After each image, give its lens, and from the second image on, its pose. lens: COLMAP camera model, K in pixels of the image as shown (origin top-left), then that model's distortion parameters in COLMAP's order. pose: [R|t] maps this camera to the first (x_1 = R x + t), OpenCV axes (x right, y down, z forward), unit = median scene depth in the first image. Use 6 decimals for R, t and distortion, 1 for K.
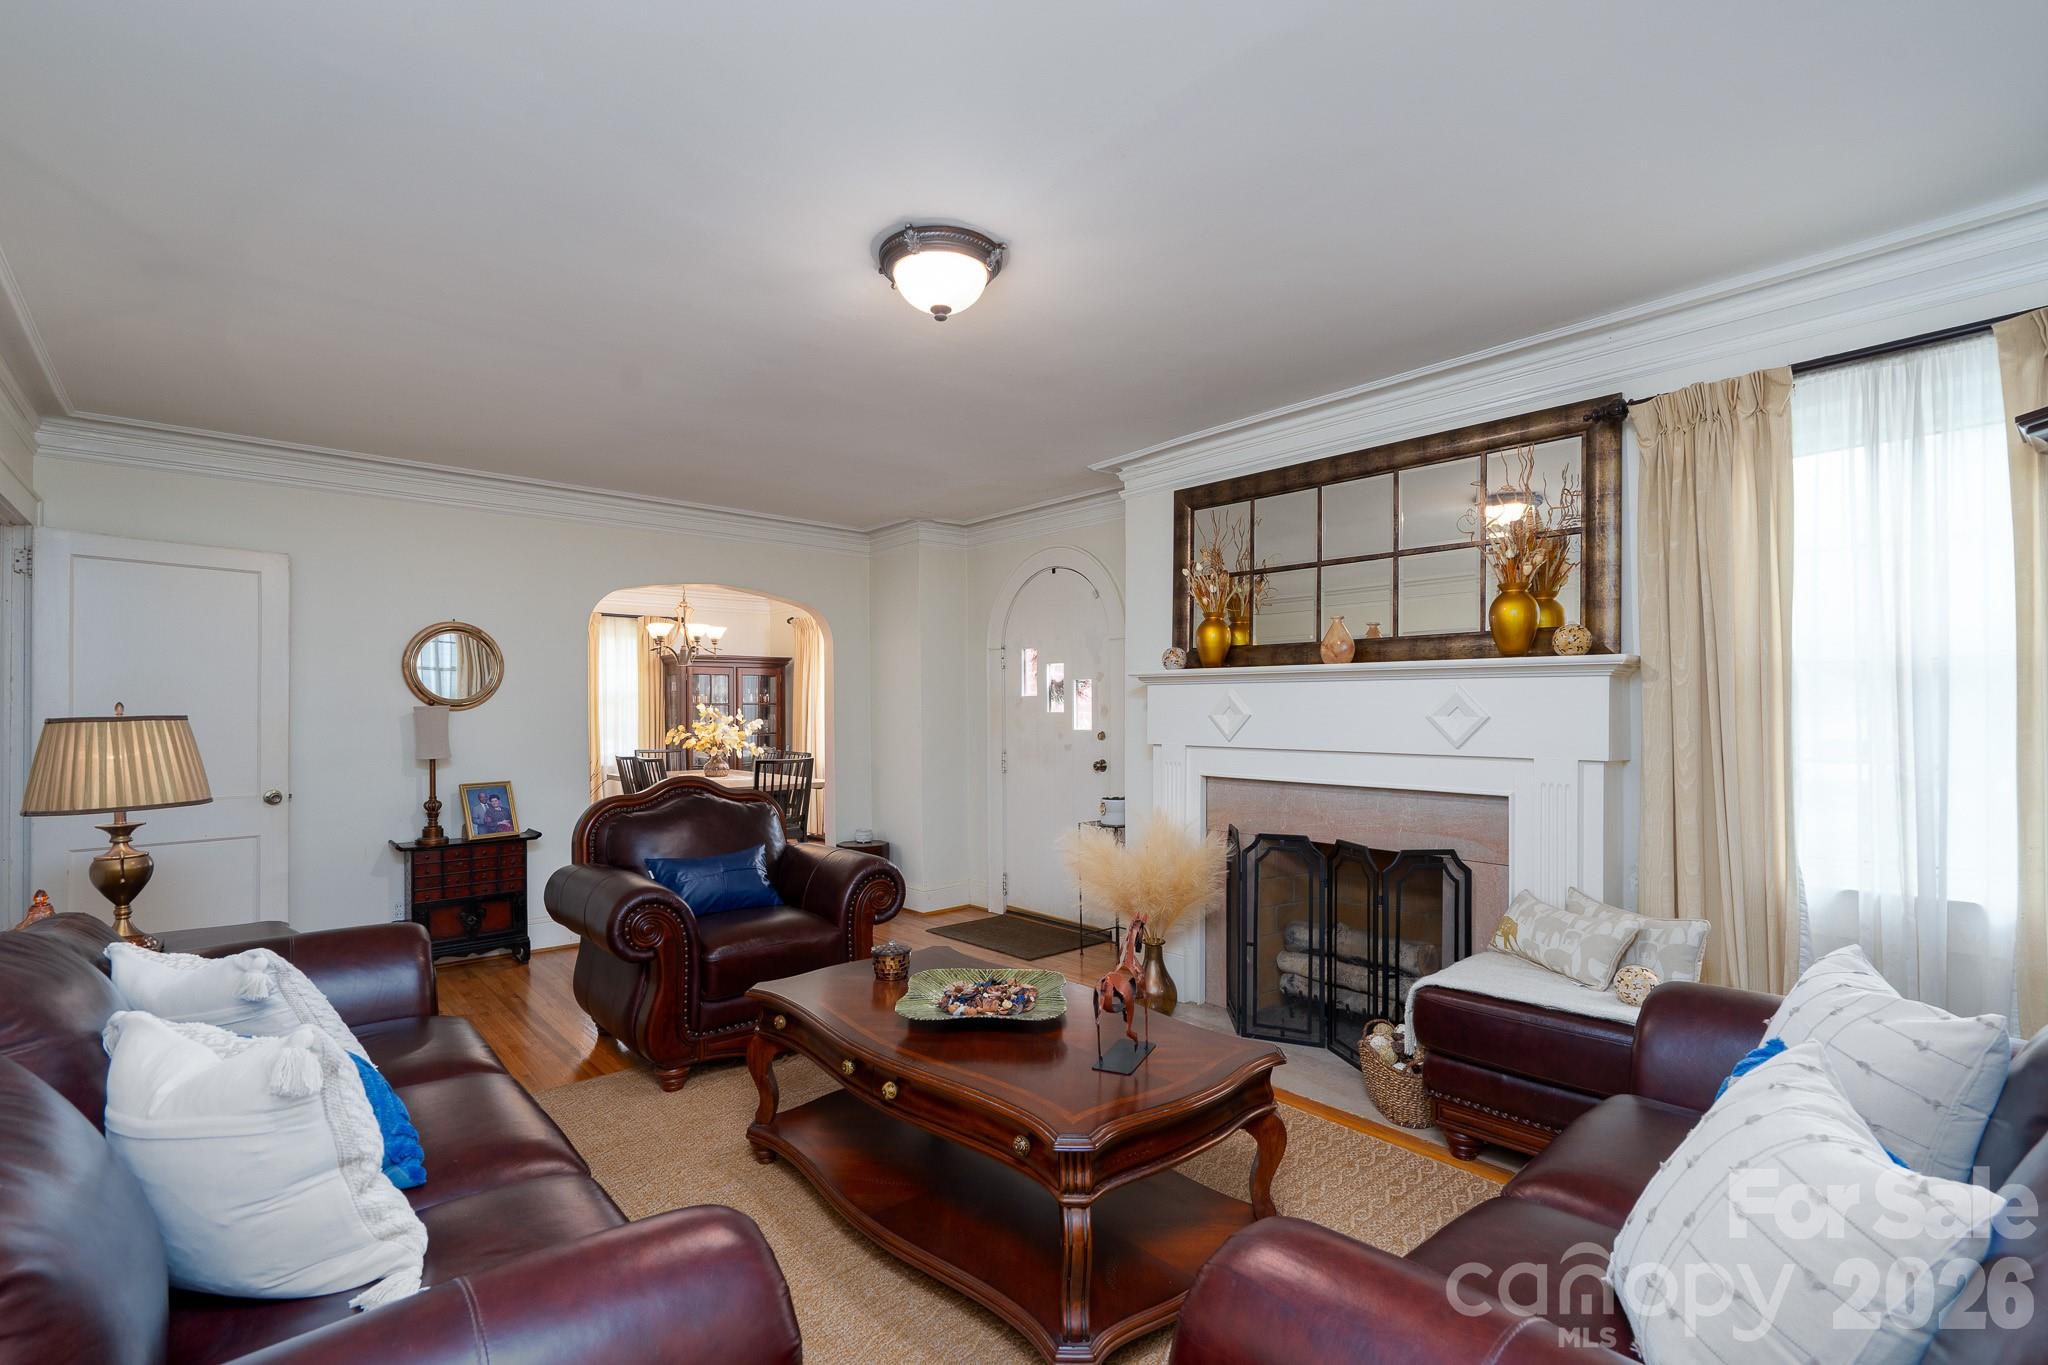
lens RADIAL K [[939.3, 0, 1015.8], [0, 939.3, 696.9], [0, 0, 1]] dist [-0.001980, -0.000047]
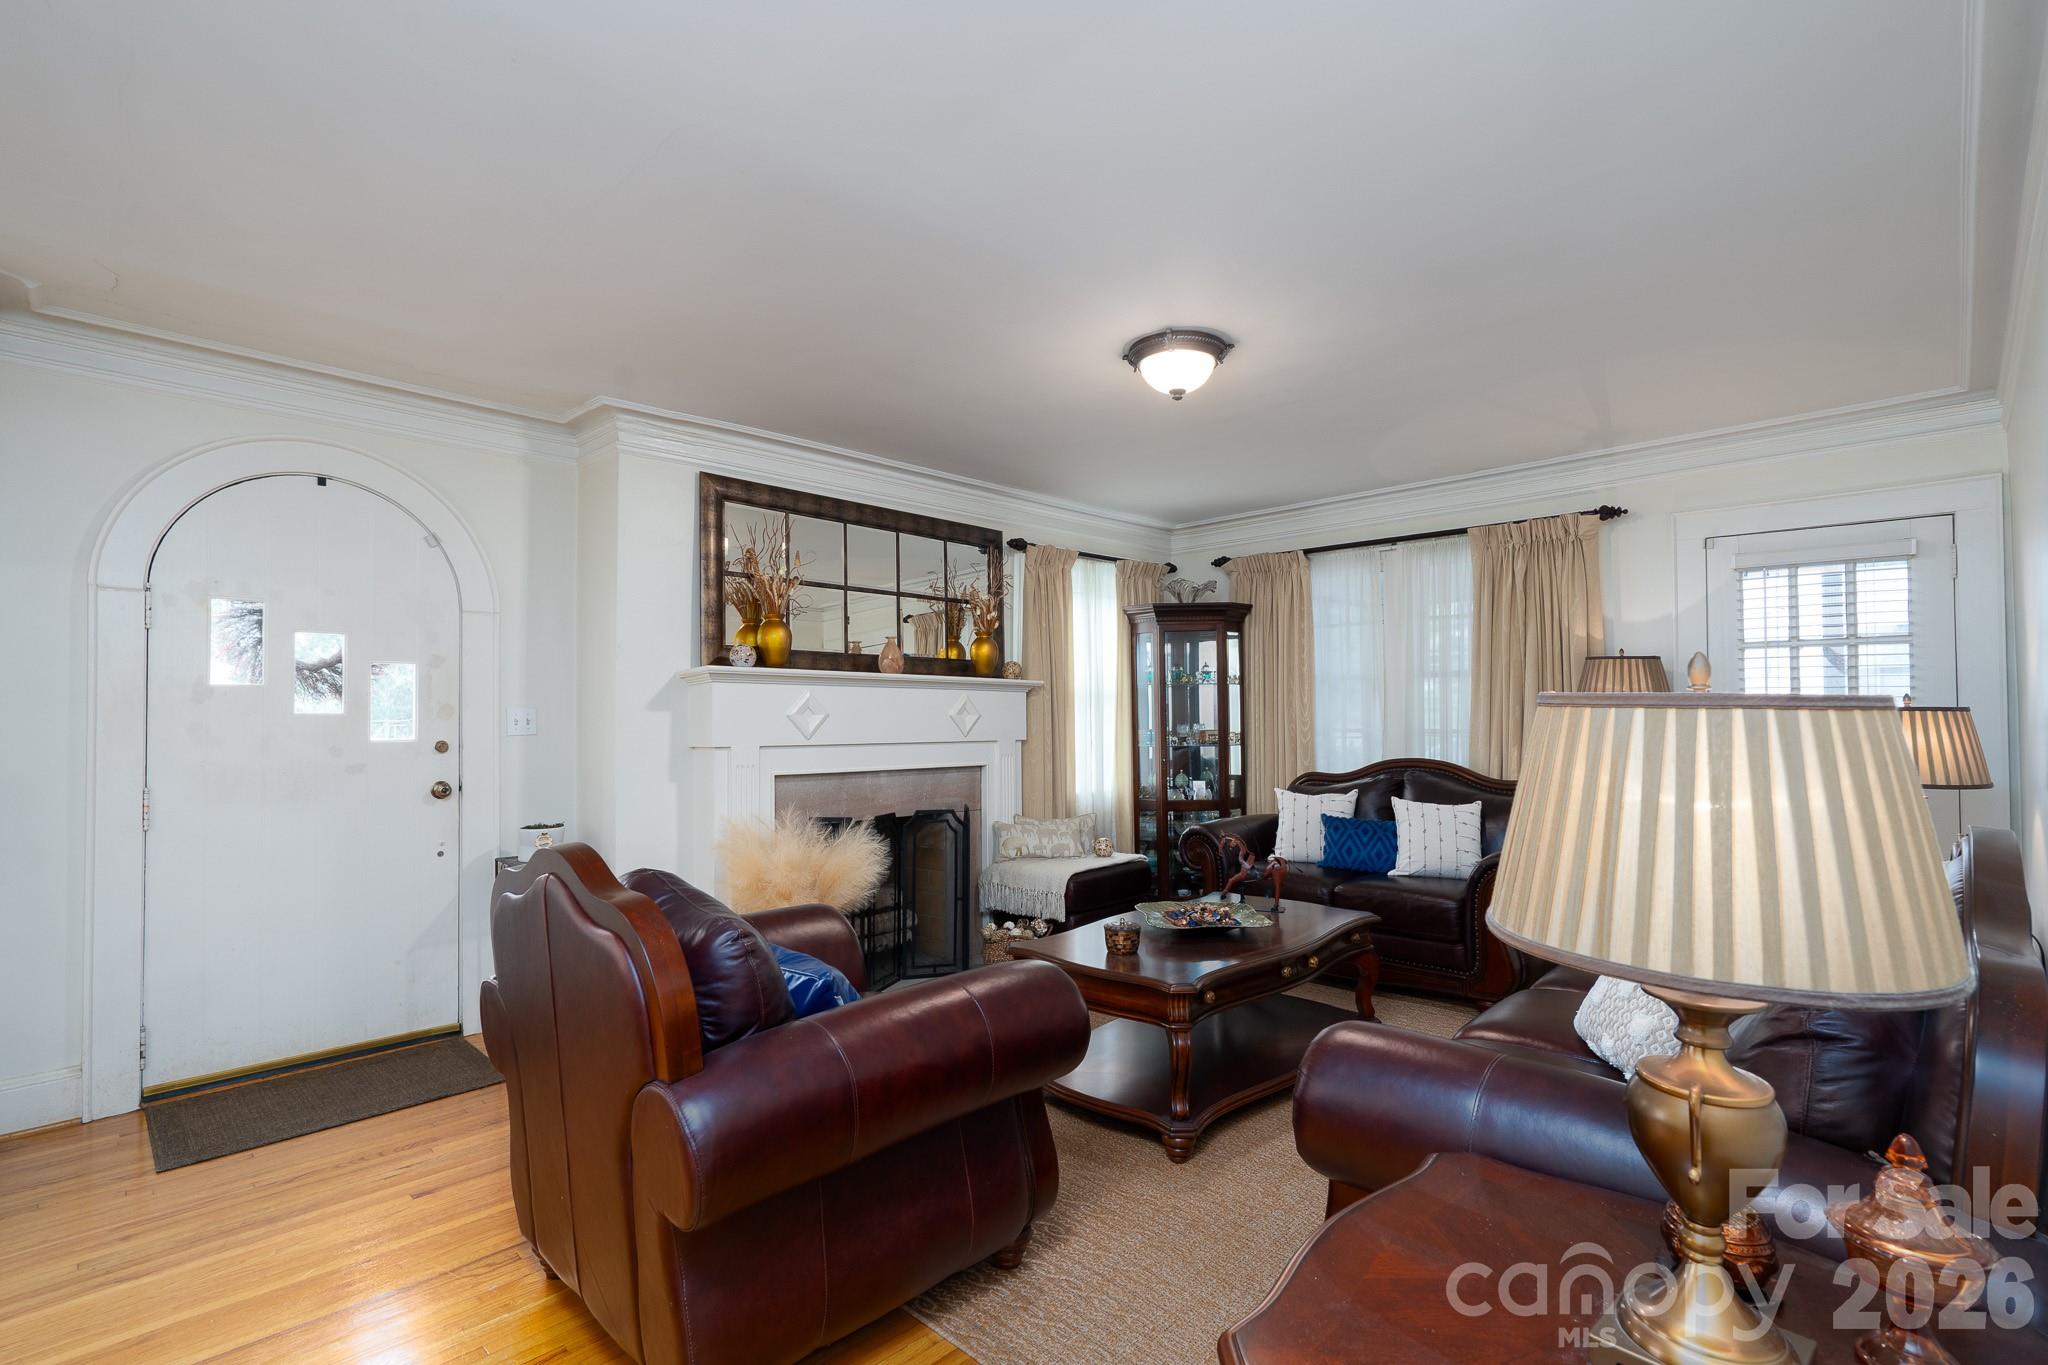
lens RADIAL K [[942.0, 0, 1022.0], [0, 942.0, 672.7], [0, 0, 1]] dist [-0.001484, 0.000326]
pose [[-0.070969, 0.049862, 0.996231, -0.864484], [-0.010535, 0.998657, -0.050734, 0.023763], [-0.997423, -0.014096, -0.070349, 0.847213]]
